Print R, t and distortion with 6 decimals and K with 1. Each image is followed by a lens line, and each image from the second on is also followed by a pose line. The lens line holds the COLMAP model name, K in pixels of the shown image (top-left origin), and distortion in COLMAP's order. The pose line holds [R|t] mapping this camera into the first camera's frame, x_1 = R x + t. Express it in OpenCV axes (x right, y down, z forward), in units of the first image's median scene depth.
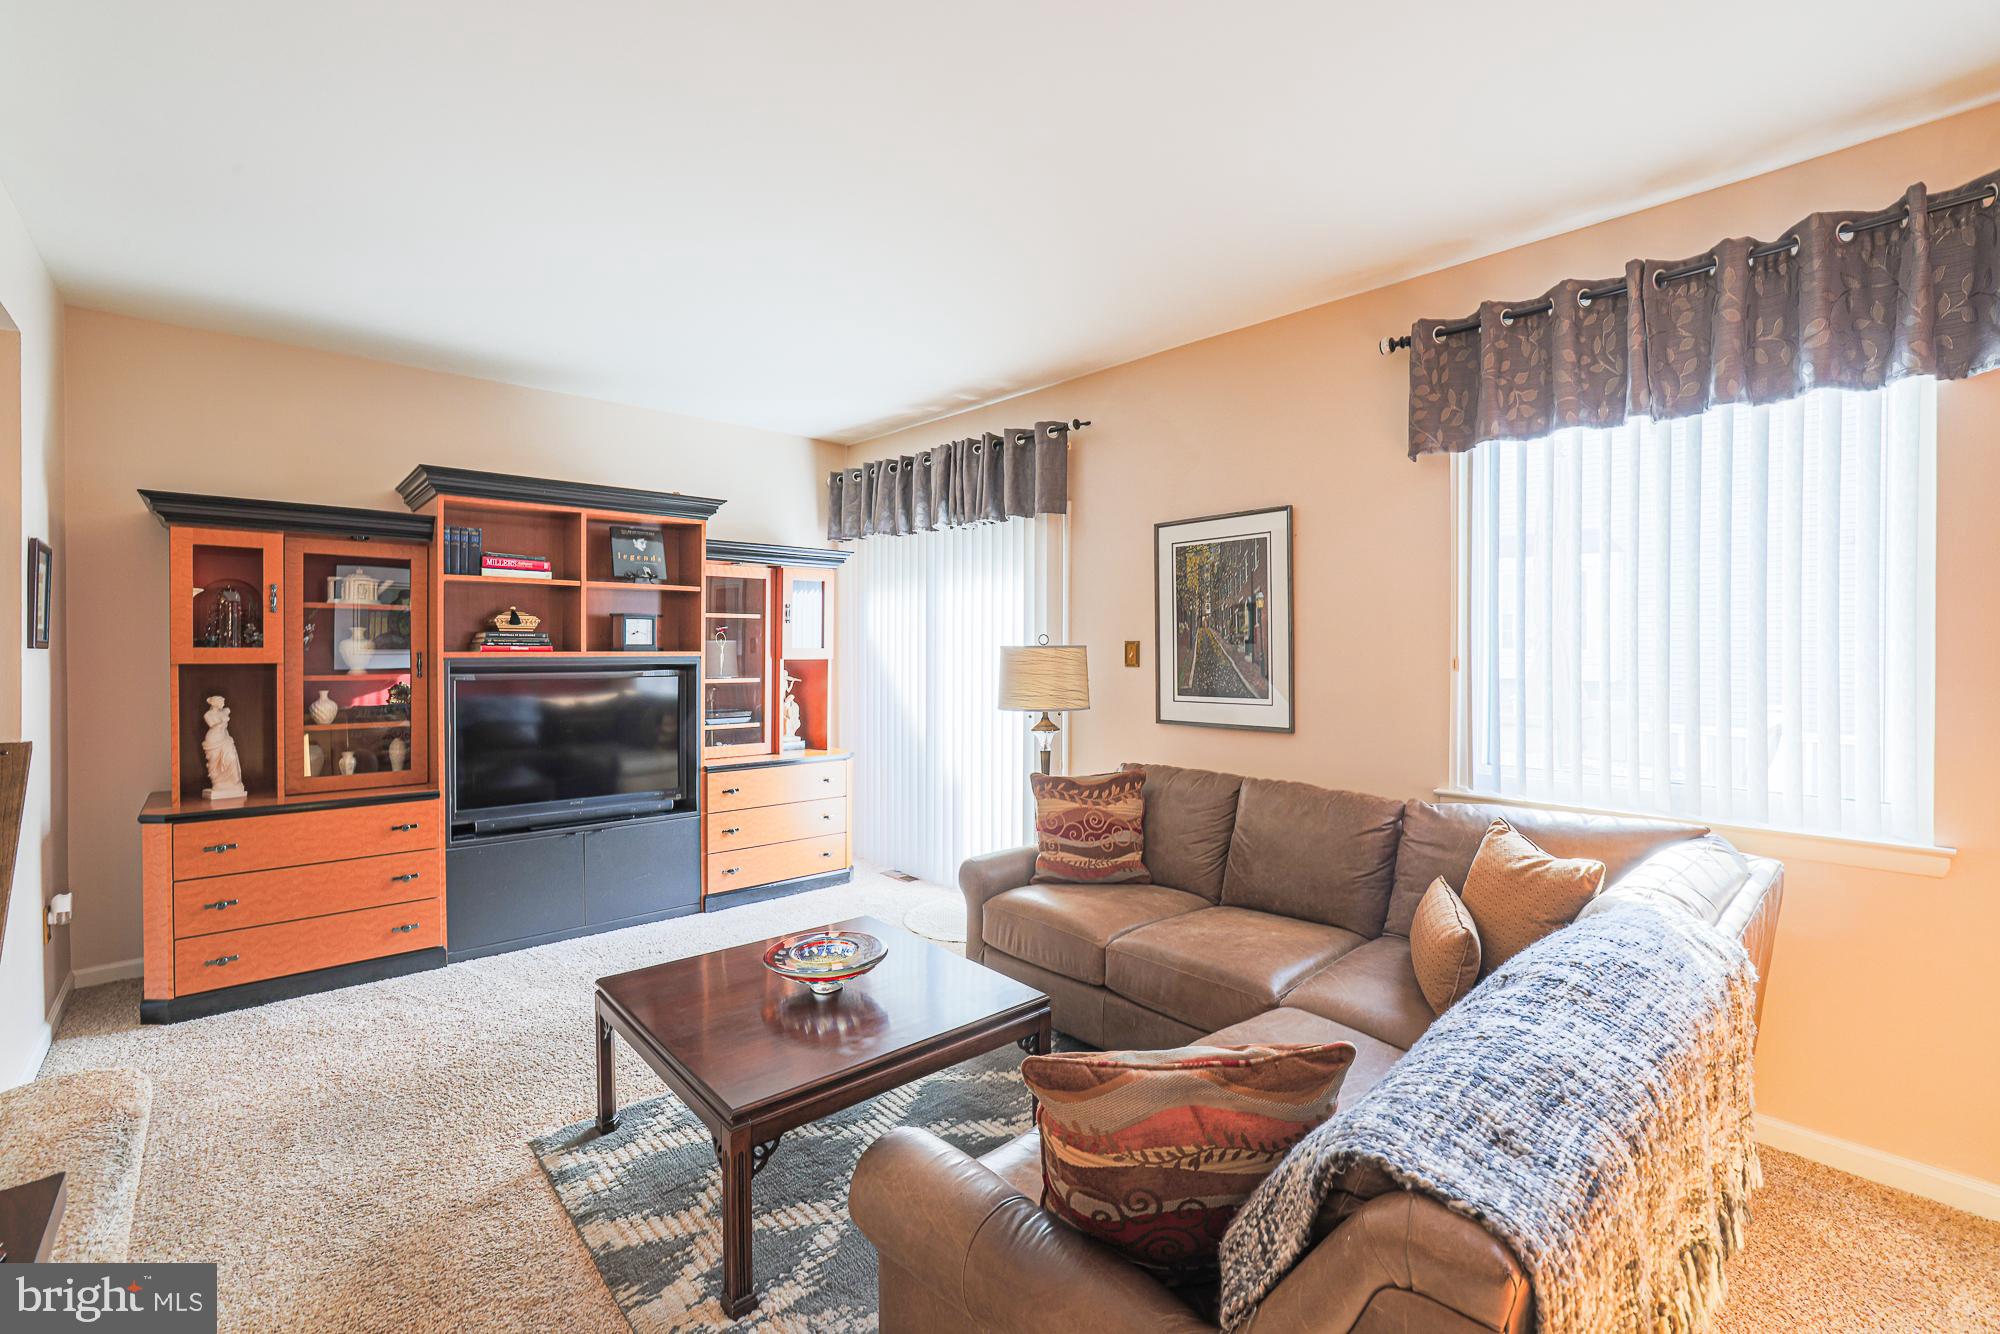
lens RADIAL K [[871.1, 0, 989.3], [0, 871.1, 648.0], [0, 0, 1]] dist [-0.042012, 0.014662]
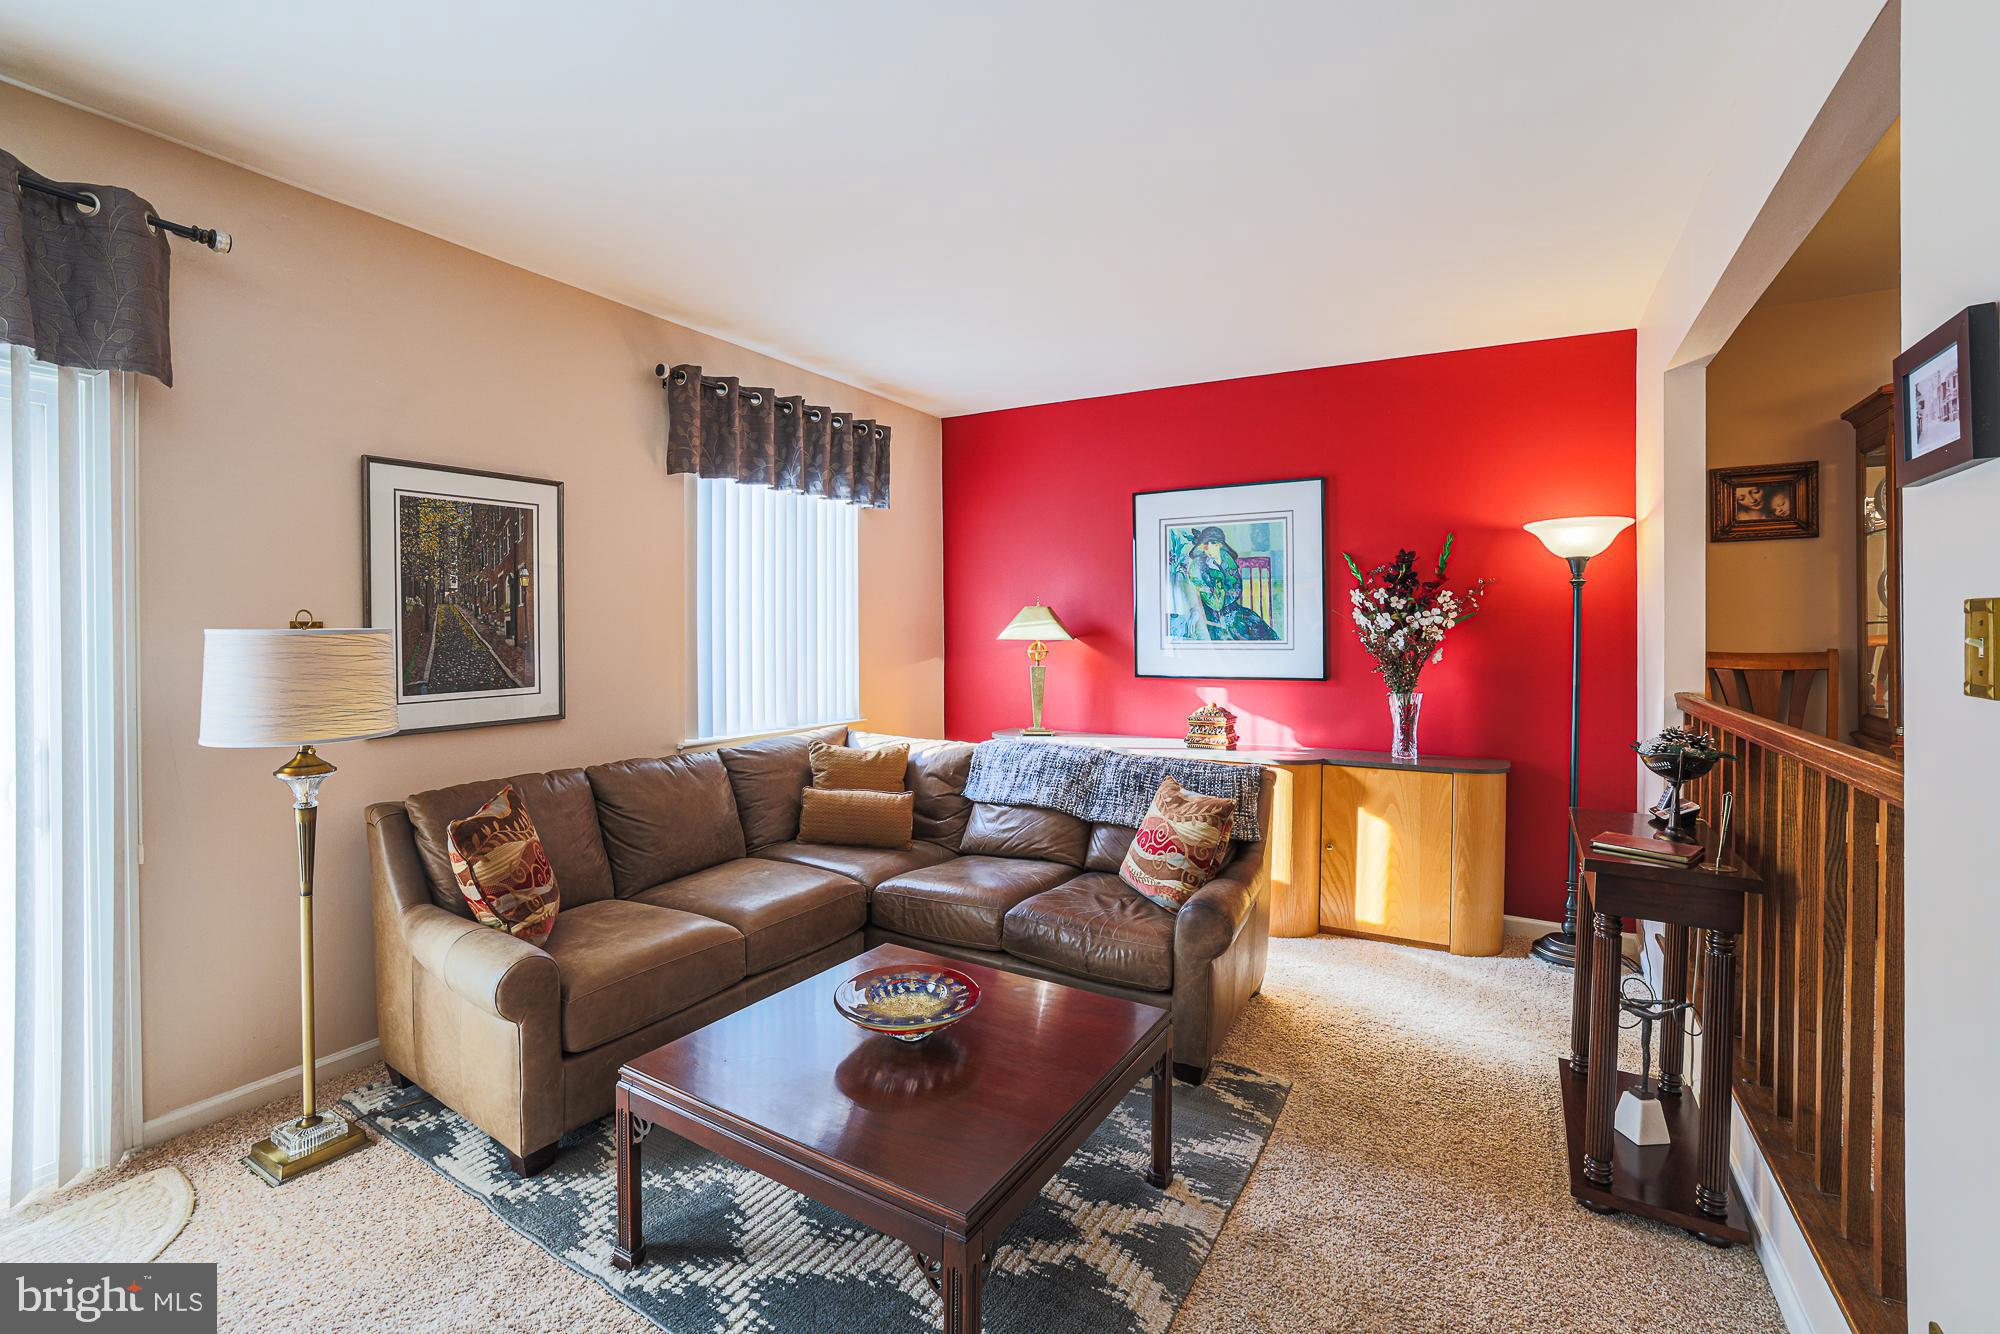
lens RADIAL K [[871.1, 0, 1017.9], [0, 871.1, 631.2], [0, 0, 1]] dist [-0.042012, 0.014662]
pose [[-0.306822, -0.004800, 0.951755, -0.716307], [0.000246, 0.999987, 0.005123, -0.003877], [-0.951767, 0.001806, -0.306817, 0.810517]]
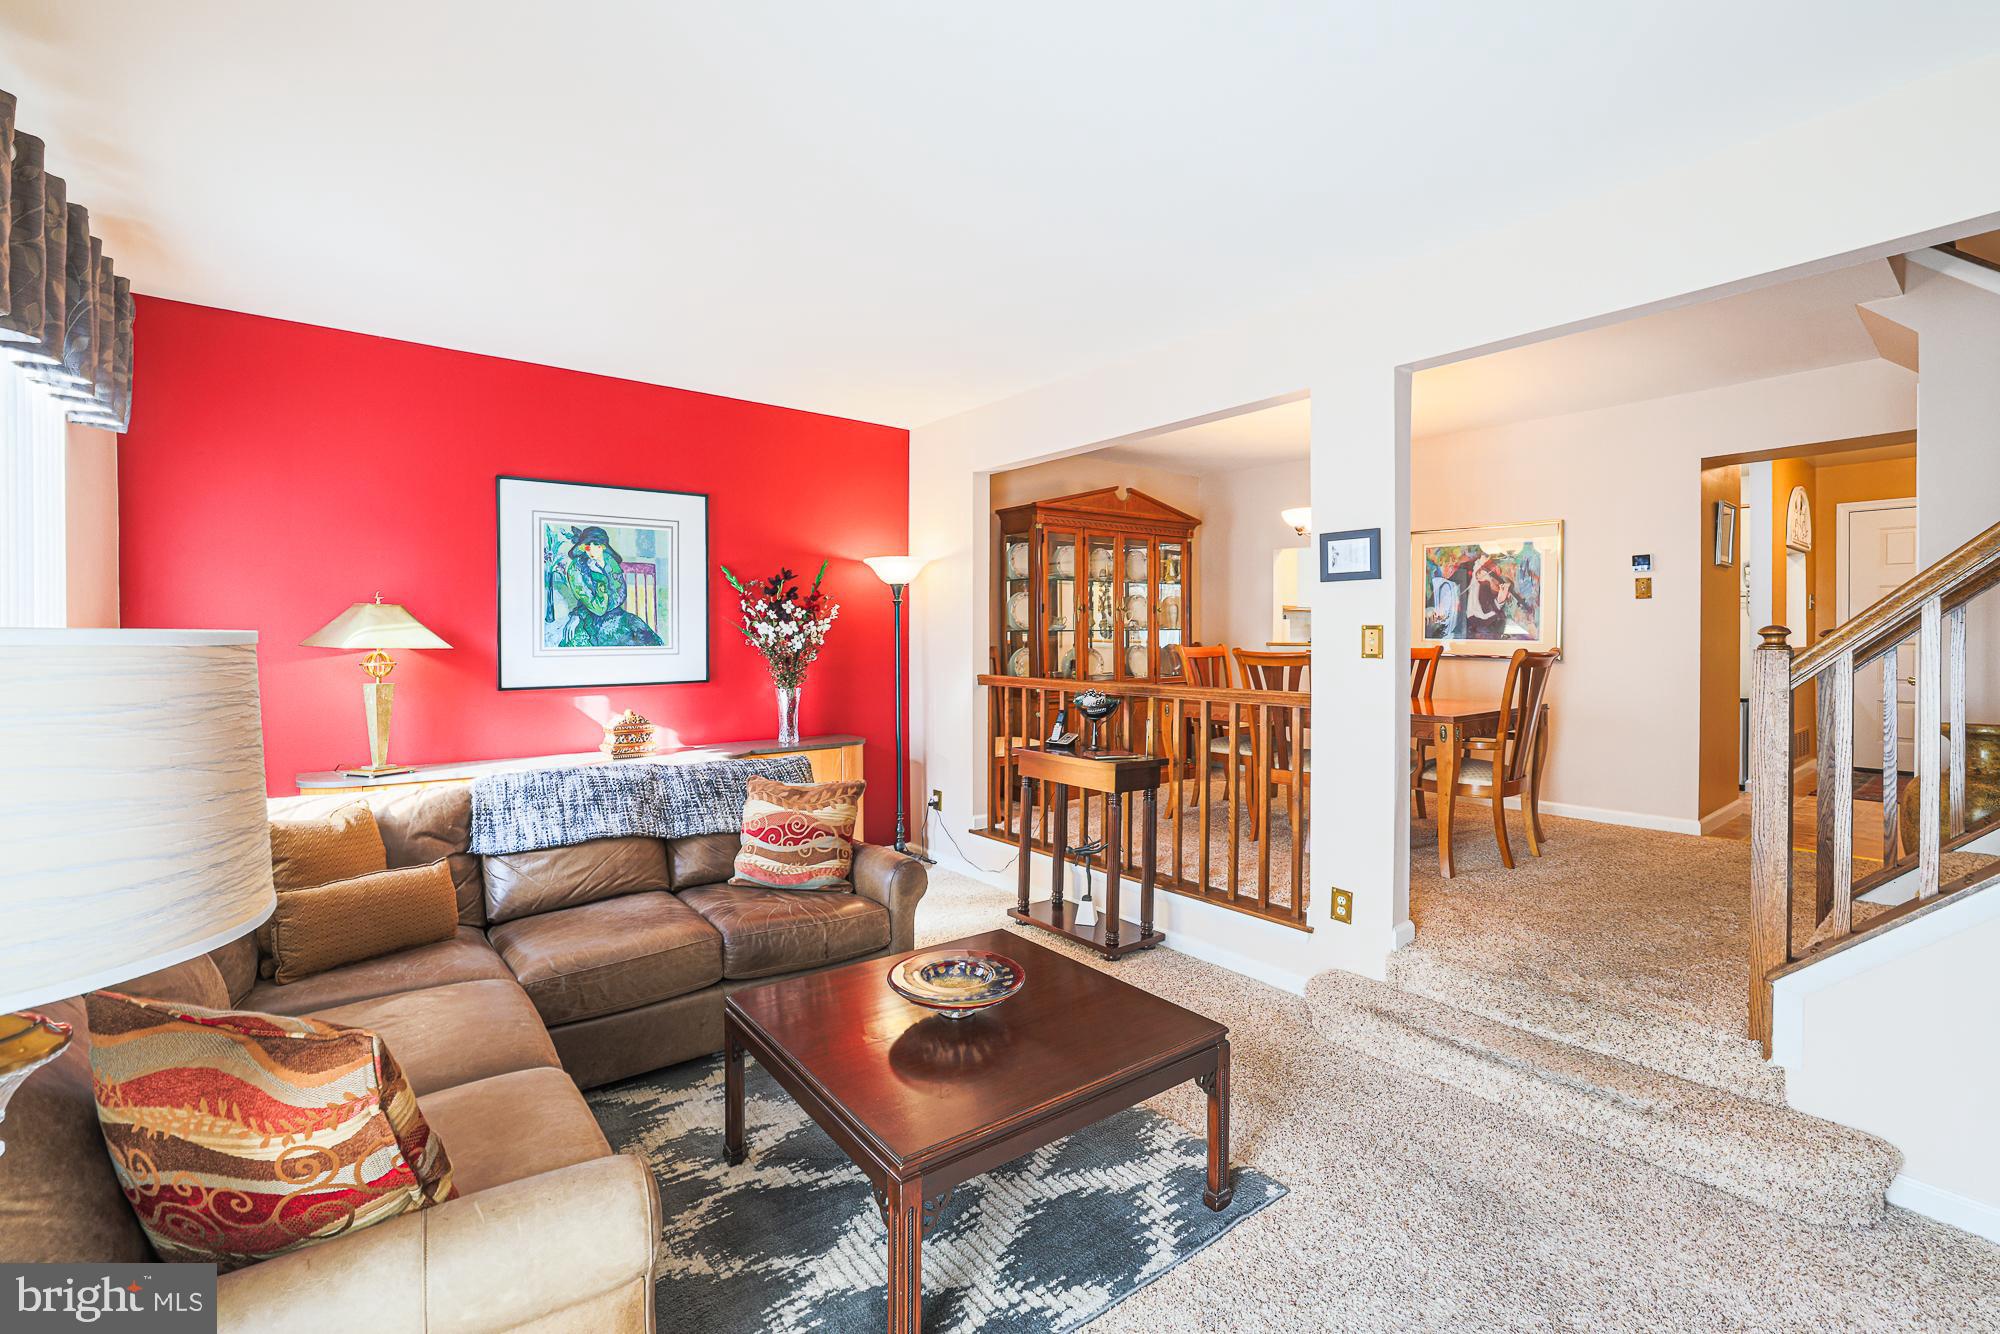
lens RADIAL K [[871.1, 0, 994.7], [0, 871.1, 623.3], [0, 0, 1]] dist [-0.042012, 0.014662]
pose [[-0.997148, -0.000333, 0.075475, -0.211160], [-0.001292, 0.999919, -0.012670, -0.001516], [-0.075464, -0.012731, -0.997067, 1.330417]]
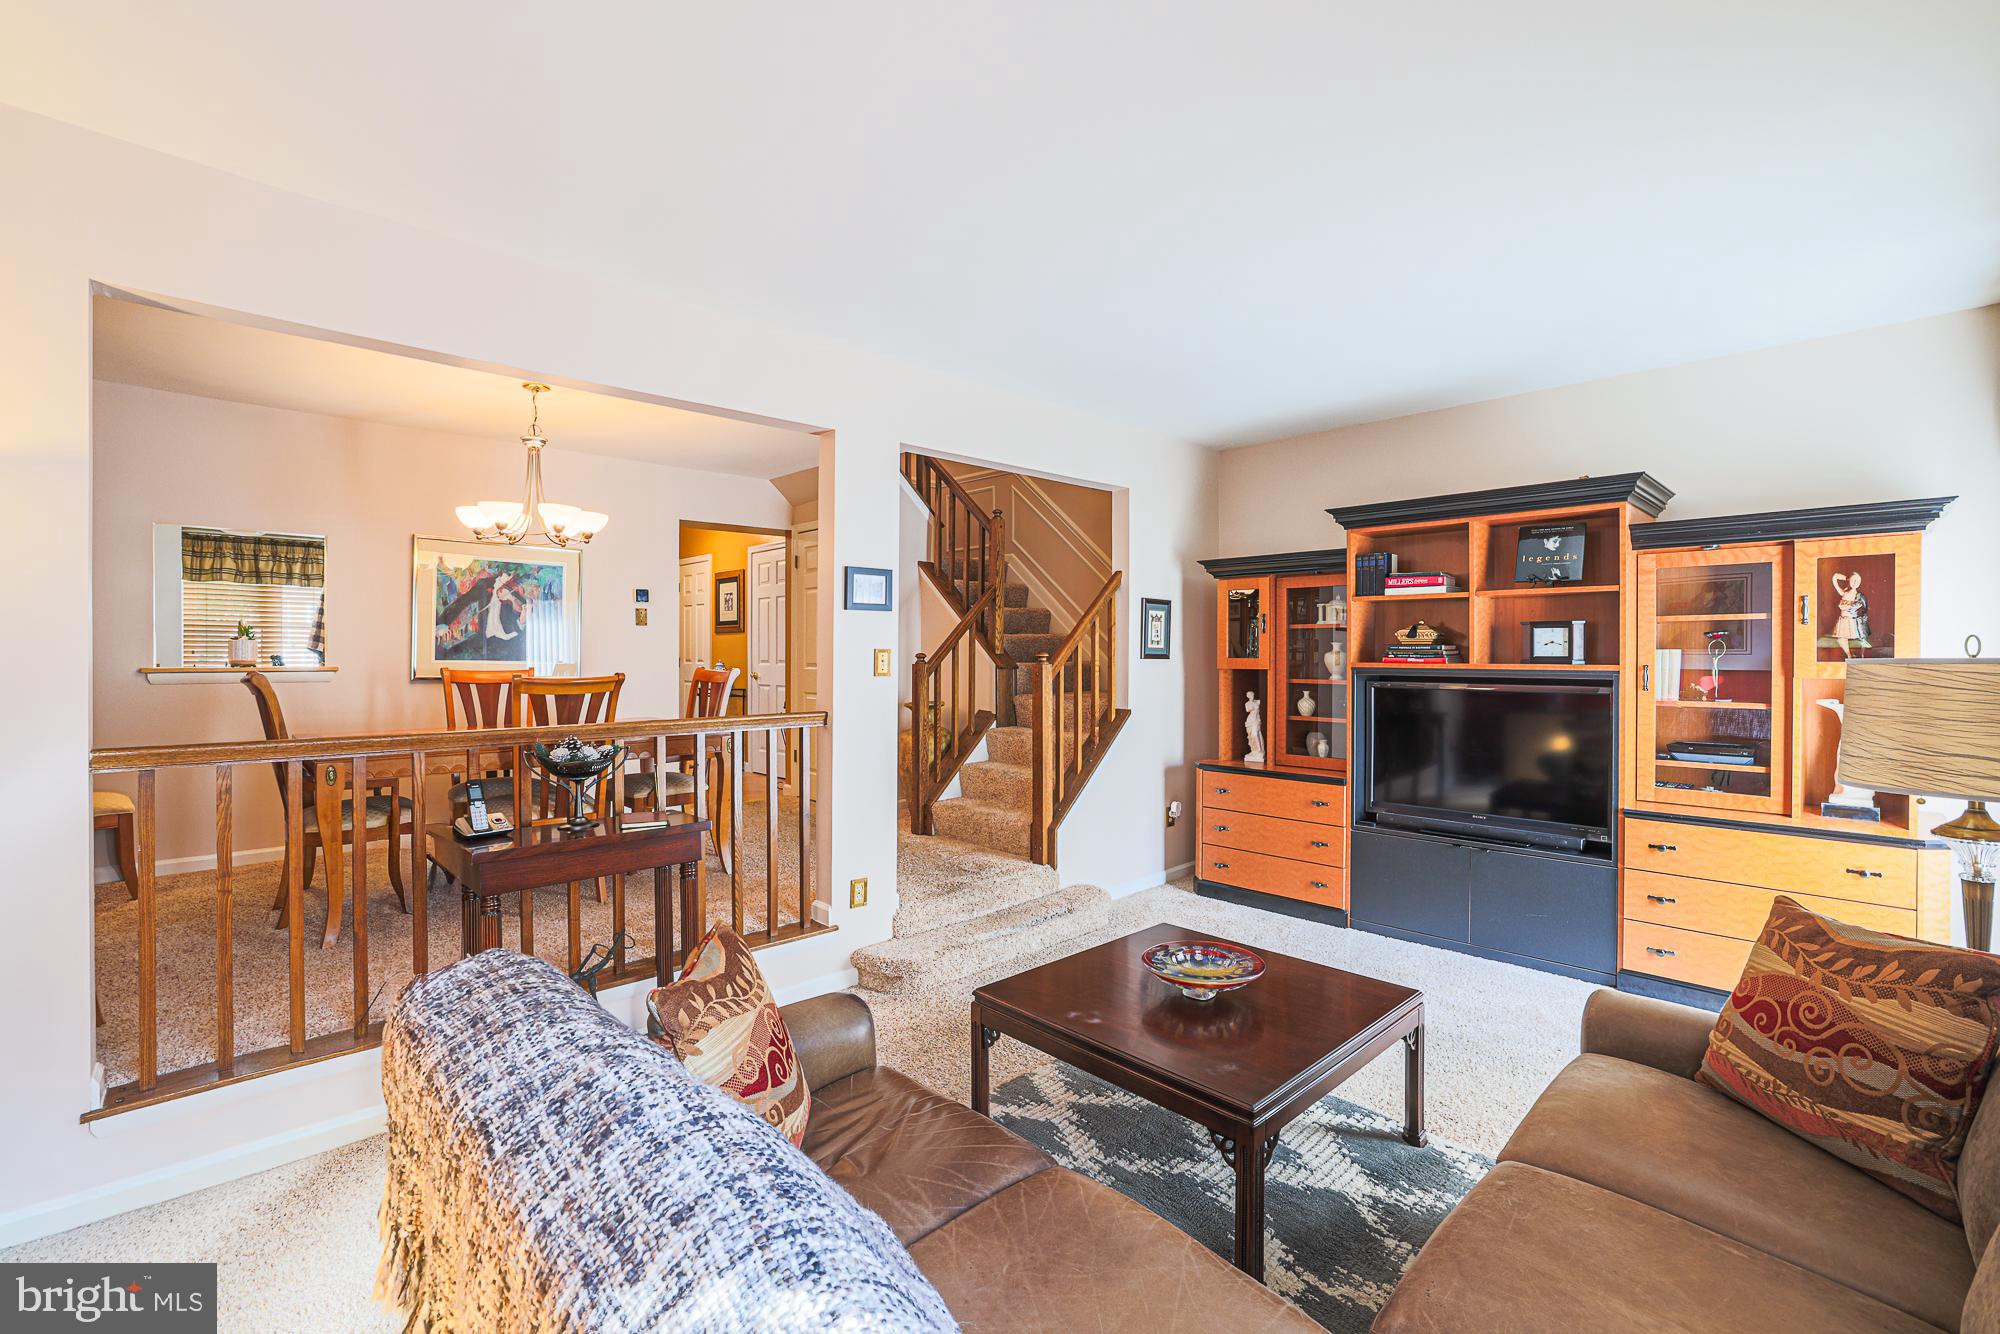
lens RADIAL K [[871.1, 0, 1002.3], [0, 871.1, 663.3], [0, 0, 1]] dist [-0.042012, 0.014662]
pose [[0.038904, 0.008476, -0.999207, 0.566799], [-0.002290, 0.999962, 0.008394, -0.003666], [0.999240, 0.001962, 0.038922, 0.504932]]
